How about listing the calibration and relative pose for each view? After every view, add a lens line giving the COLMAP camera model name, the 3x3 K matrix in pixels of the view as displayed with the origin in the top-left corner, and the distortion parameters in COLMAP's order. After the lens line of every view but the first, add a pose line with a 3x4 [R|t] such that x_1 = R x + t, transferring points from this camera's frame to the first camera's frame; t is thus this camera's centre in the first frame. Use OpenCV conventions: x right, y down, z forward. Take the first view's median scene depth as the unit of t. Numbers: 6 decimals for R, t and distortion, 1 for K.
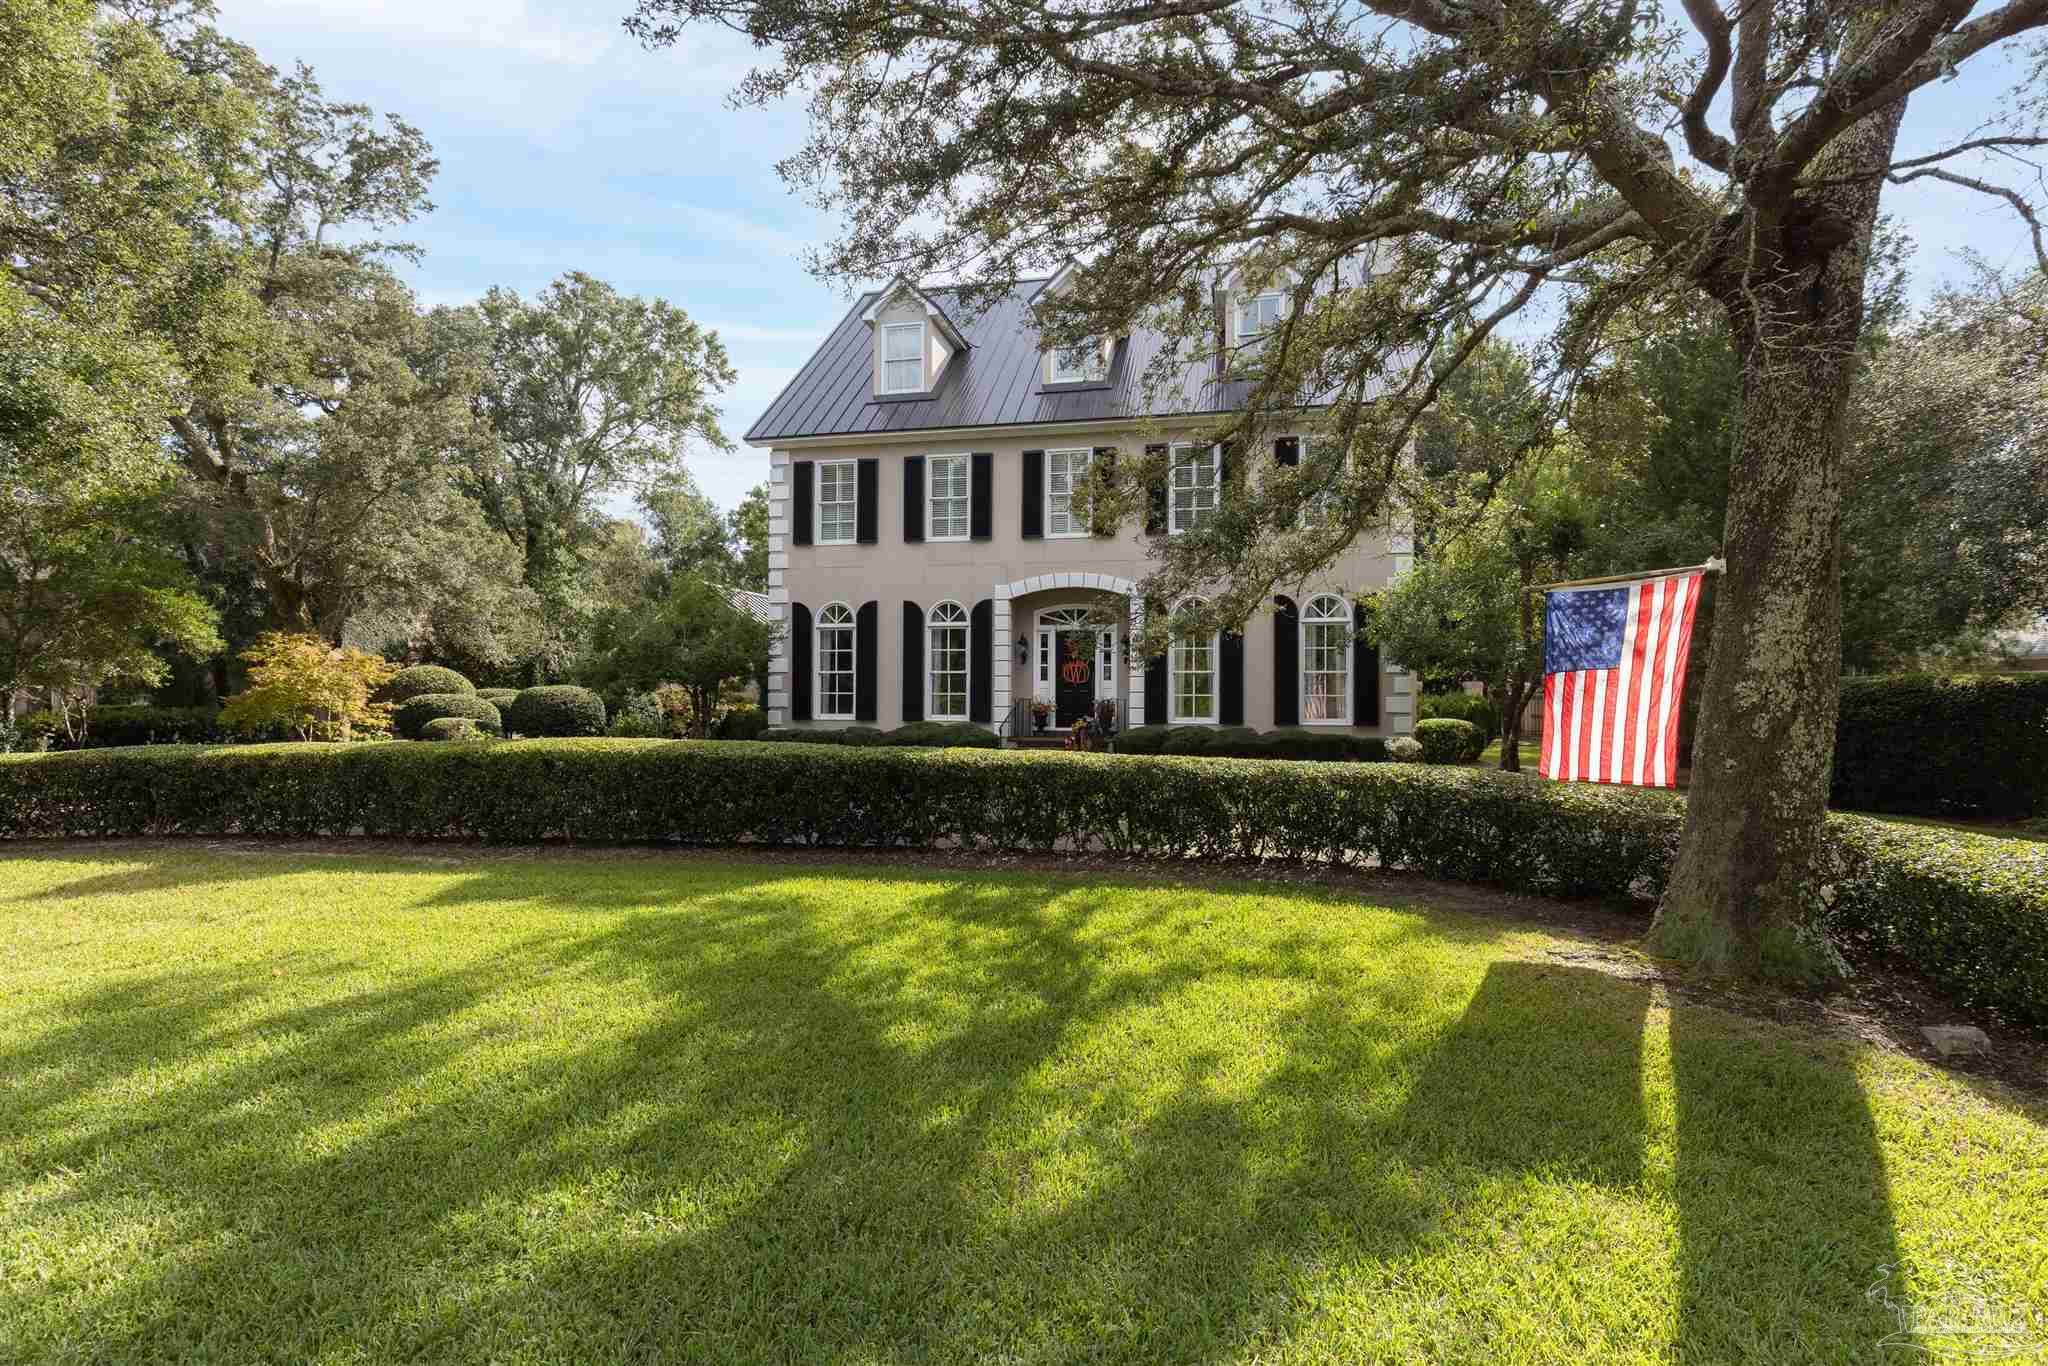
lens RADIAL K [[955.4, 0, 1024.0], [0, 955.4, 683.0], [0, 0, 1]] dist [0.003167, 0.000181]
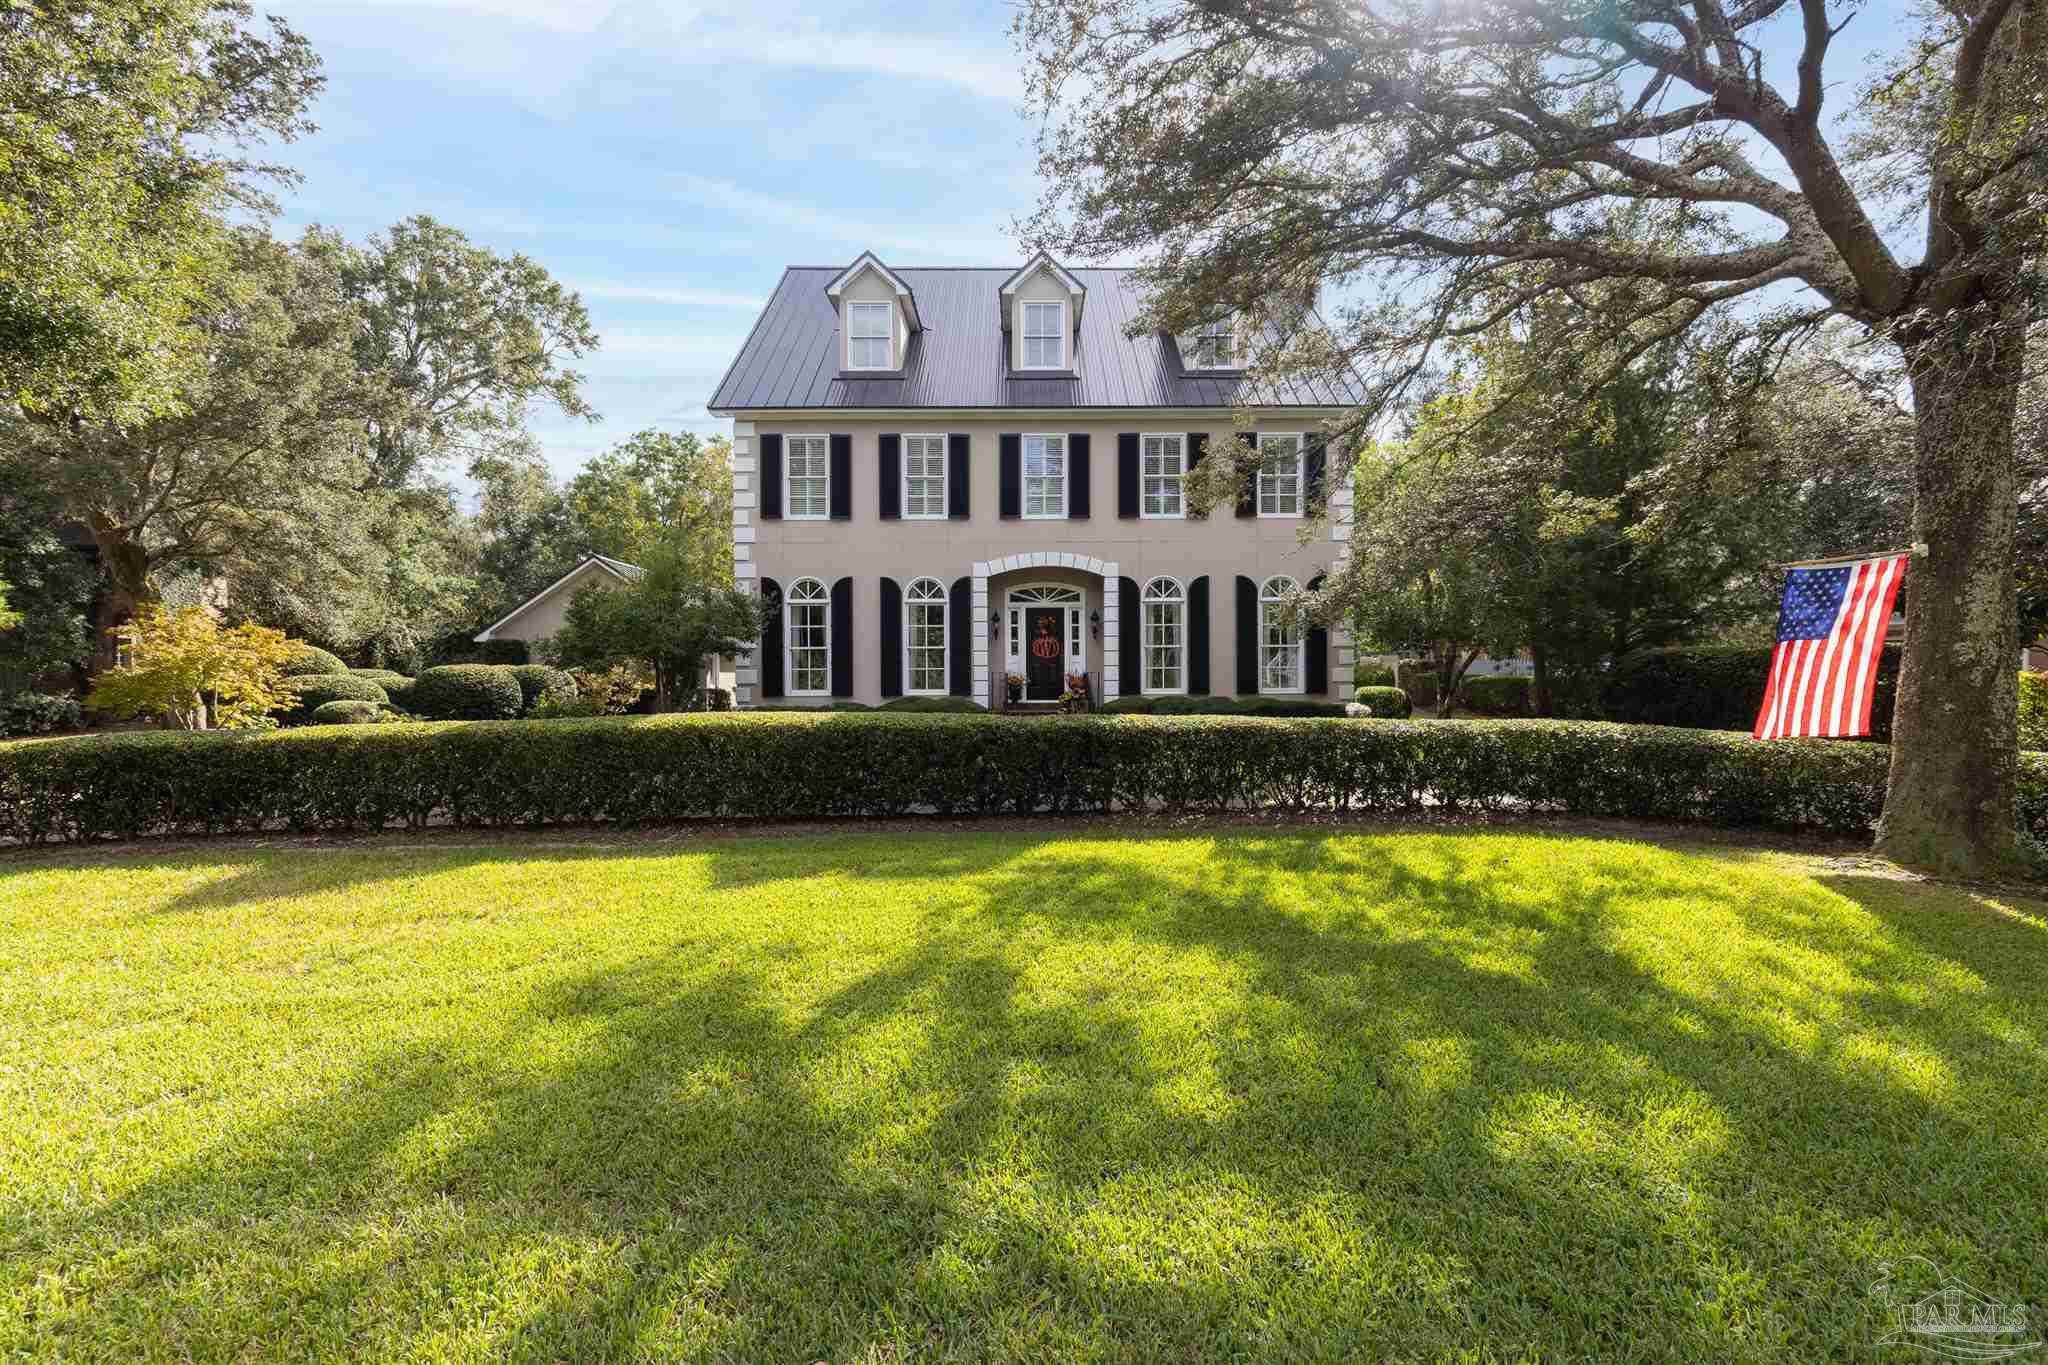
lens RADIAL K [[910.4, 0, 1024.0], [0, 910.4, 682.5], [0, 0, 1]] dist [0.000857, -0.000273]
pose [[0.977101, -0.011165, 0.212483, -0.184050], [0.006423, 0.999715, 0.022997, 0.004221], [-0.212679, -0.021105, 0.976894, 0.023065]]
